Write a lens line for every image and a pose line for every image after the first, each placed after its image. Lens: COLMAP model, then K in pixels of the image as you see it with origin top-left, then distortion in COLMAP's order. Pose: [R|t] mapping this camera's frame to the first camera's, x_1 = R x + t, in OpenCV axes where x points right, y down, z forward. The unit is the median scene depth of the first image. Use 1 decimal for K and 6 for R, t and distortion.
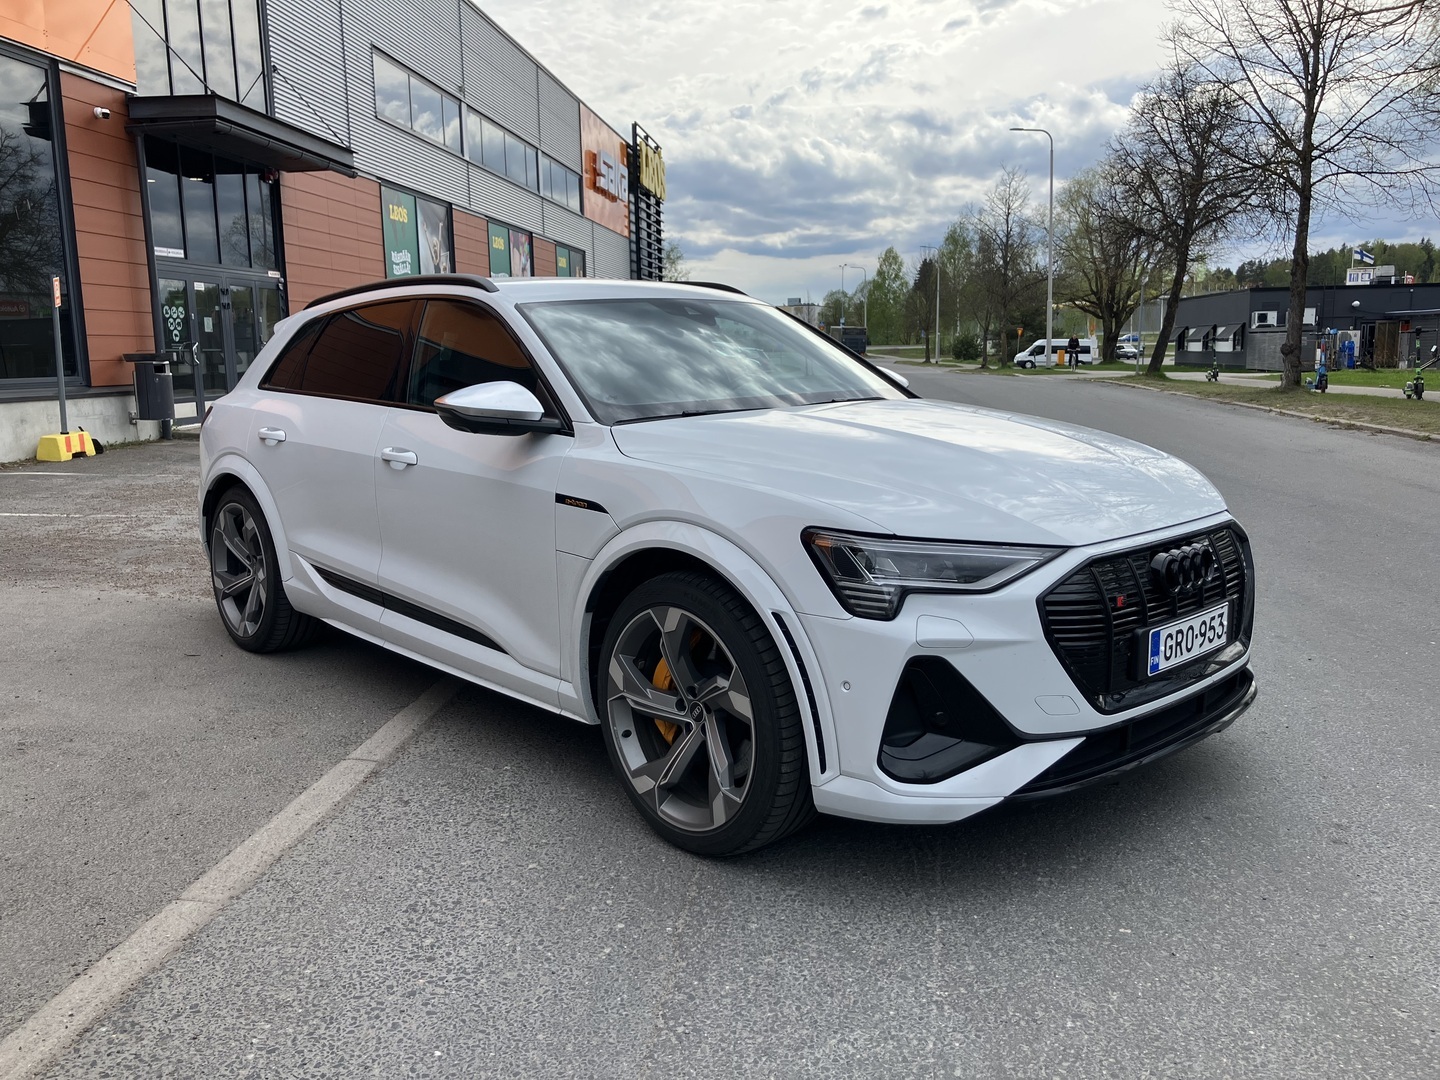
lens RADIAL K [[1174.0, 0, 712.5], [0, 1174.0, 537.4], [0, 0, 1]] dist [0.008537, 0.015114]
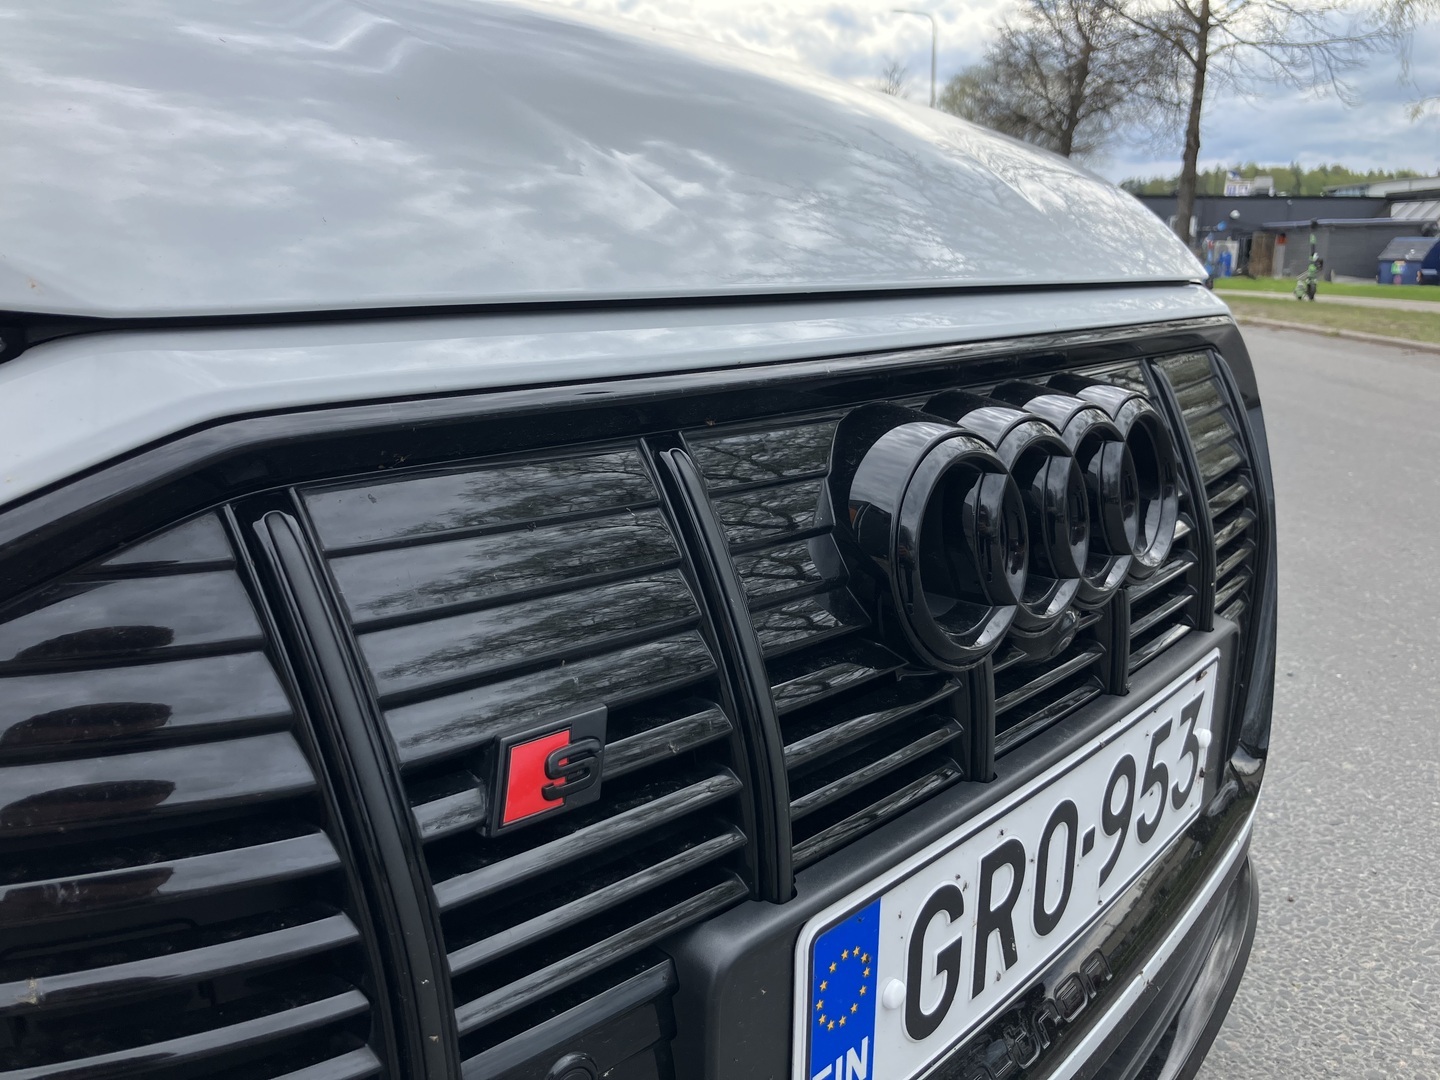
lens RADIAL K [[1174.0, 0, 712.5], [0, 1174.0, 537.4], [0, 0, 1]] dist [0.008537, 0.015114]
pose [[0.995252, 0.004918, 0.097205, 0.071260], [-0.012182, 0.997163, 0.074275, 0.003856], [-0.096564, -0.075107, 0.992489, 0.176247]]
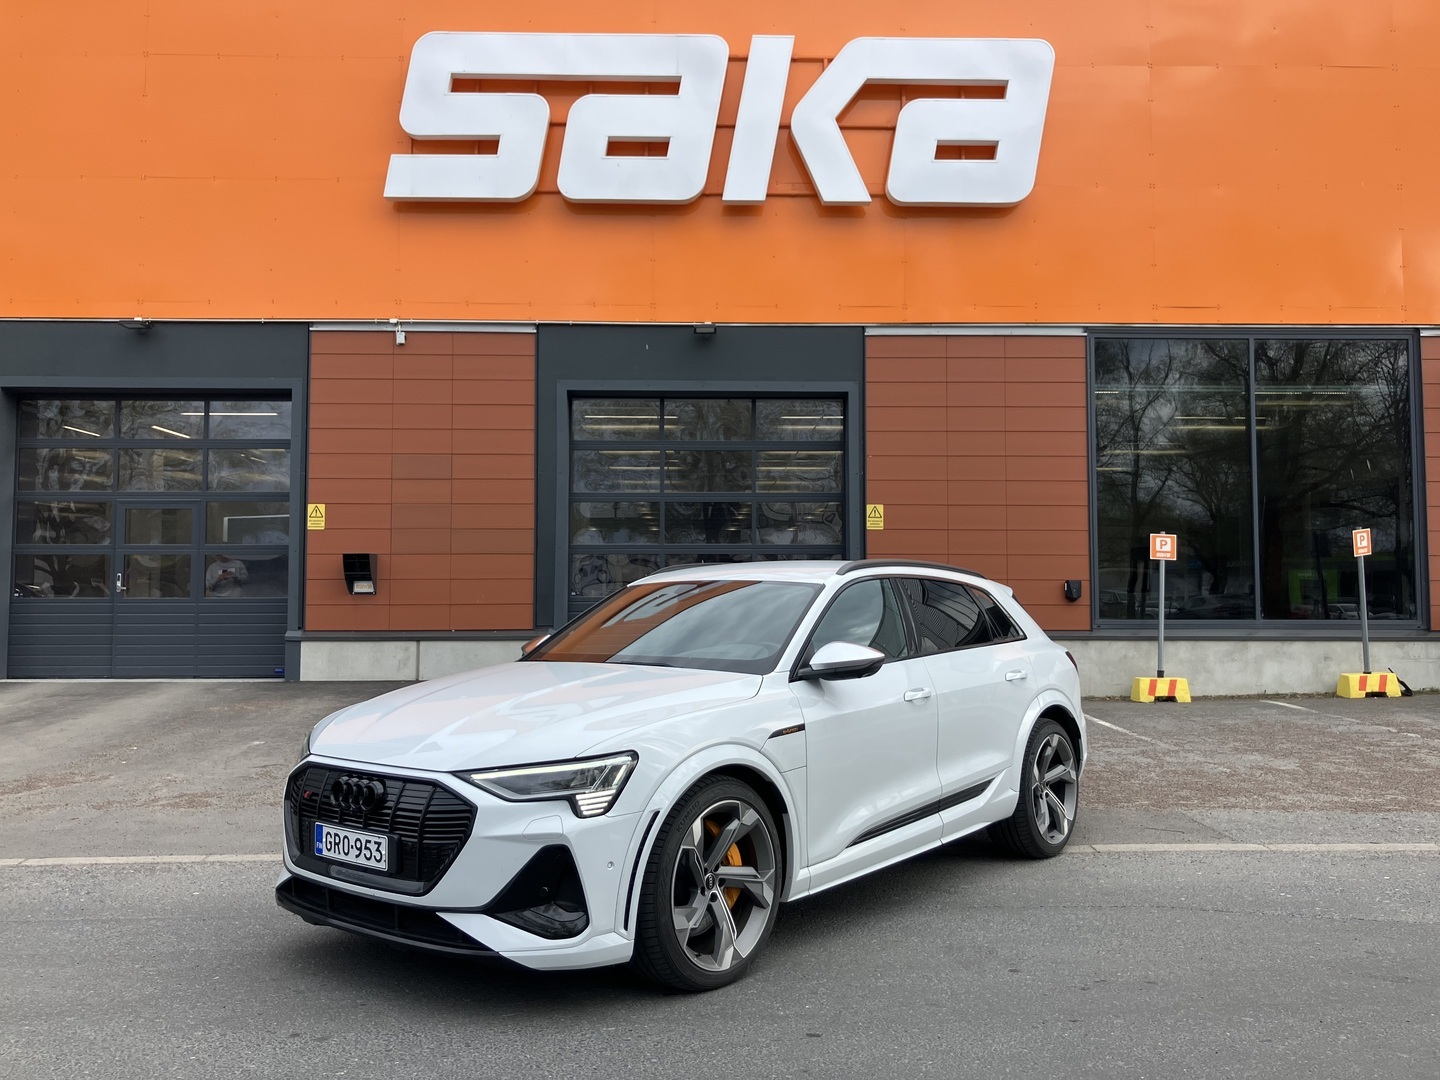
lens RADIAL K [[1174.0, 0, 712.5], [0, 1174.0, 537.4], [0, 0, 1]] dist [0.008537, 0.015114]
pose [[0.152892, -0.022704, -0.987982, 0.396903], [-0.165239, 0.985075, -0.048208, -0.058970], [0.974331, 0.170624, 0.146859, 0.249184]]
